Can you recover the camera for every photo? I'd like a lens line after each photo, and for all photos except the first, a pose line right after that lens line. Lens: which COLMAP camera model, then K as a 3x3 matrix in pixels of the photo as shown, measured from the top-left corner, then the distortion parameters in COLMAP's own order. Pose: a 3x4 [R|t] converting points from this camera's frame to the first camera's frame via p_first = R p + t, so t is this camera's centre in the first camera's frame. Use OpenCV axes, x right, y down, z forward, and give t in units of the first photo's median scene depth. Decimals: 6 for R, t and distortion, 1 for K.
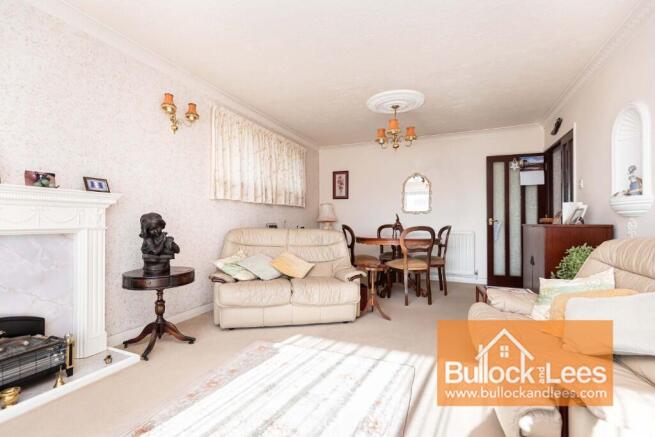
lens RADIAL K [[297.4, 0, 323.6], [0, 297.4, 220.2], [0, 0, 1]] dist [0.001024, -0.000254]
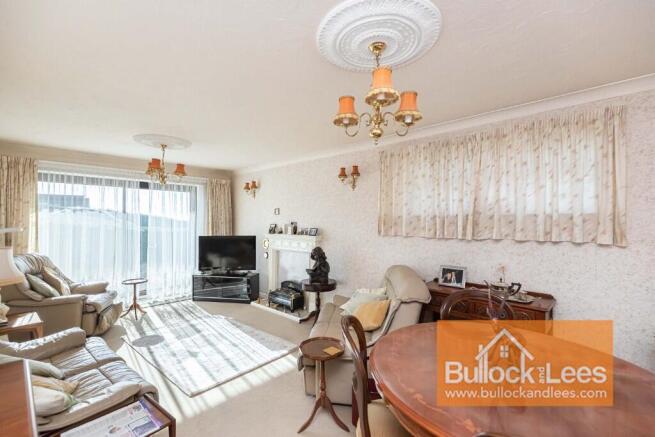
lens RADIAL K [[297.4, 0, 323.6], [0, 297.4, 220.2], [0, 0, 1]] dist [0.001024, -0.000254]
pose [[-0.338100, 0.000968, -0.941110, 1.108174], [0.000753, 0.999999, 0.000758, -0.191905], [0.941110, -0.000452, -0.338101, 1.689584]]
